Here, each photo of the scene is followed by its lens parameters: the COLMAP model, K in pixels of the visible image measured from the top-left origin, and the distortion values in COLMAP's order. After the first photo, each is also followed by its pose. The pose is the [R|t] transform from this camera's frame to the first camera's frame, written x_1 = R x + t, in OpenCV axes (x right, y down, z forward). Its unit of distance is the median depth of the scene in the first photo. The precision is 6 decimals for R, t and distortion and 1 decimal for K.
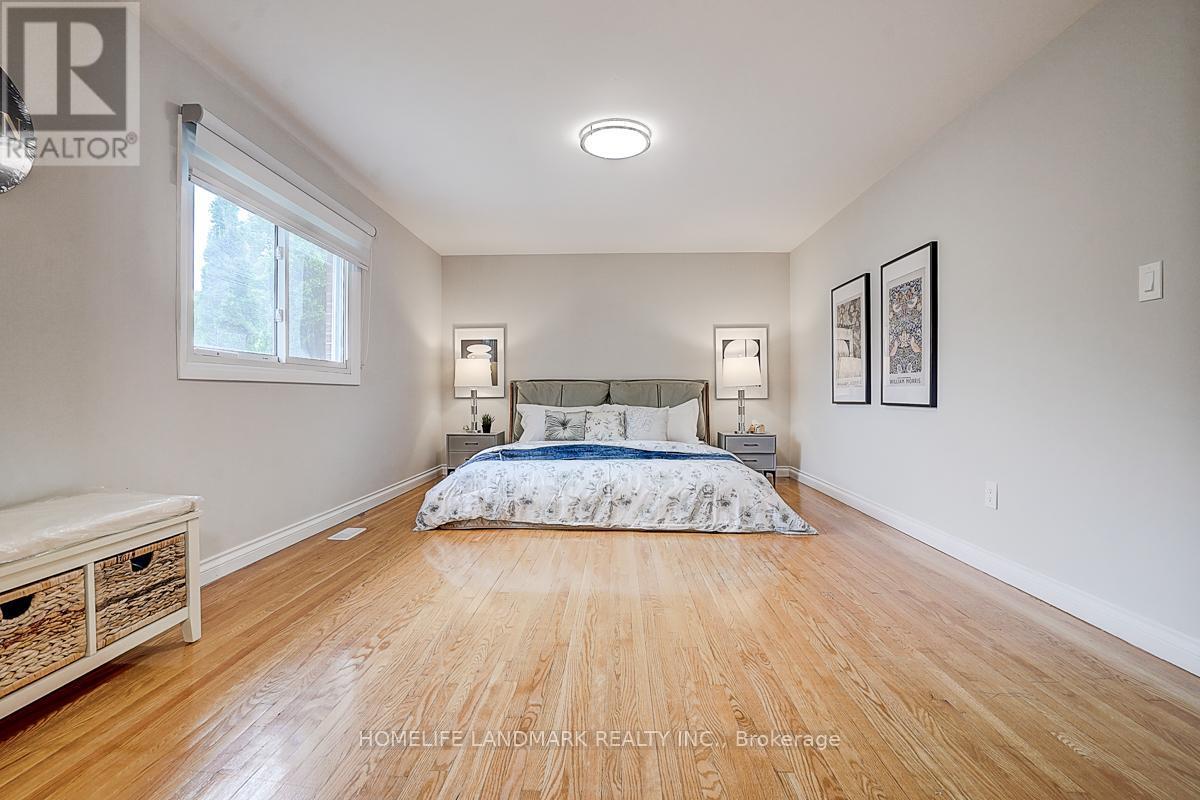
lens RADIAL K [[558.5, 0, 601.9], [0, 558.5, 394.8], [0, 0, 1]] dist [-0.054048, 0.016146]
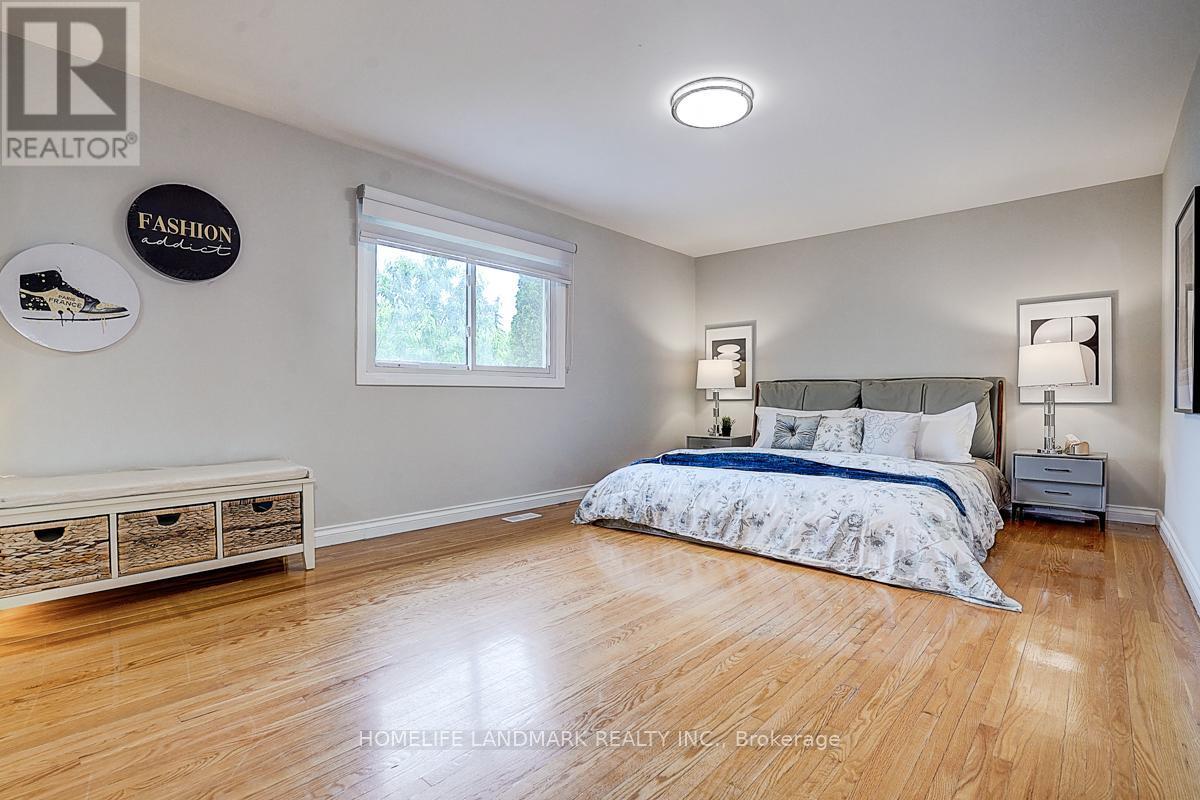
lens RADIAL K [[558.5, 0, 564.6], [0, 558.5, 398.3], [0, 0, 1]] dist [-0.054048, 0.016146]
pose [[0.774338, 0.003201, -0.632764, 0.347560], [-0.002156, 0.999995, 0.002420, 0.001316], [0.632768, -0.000509, 0.774341, 0.159185]]
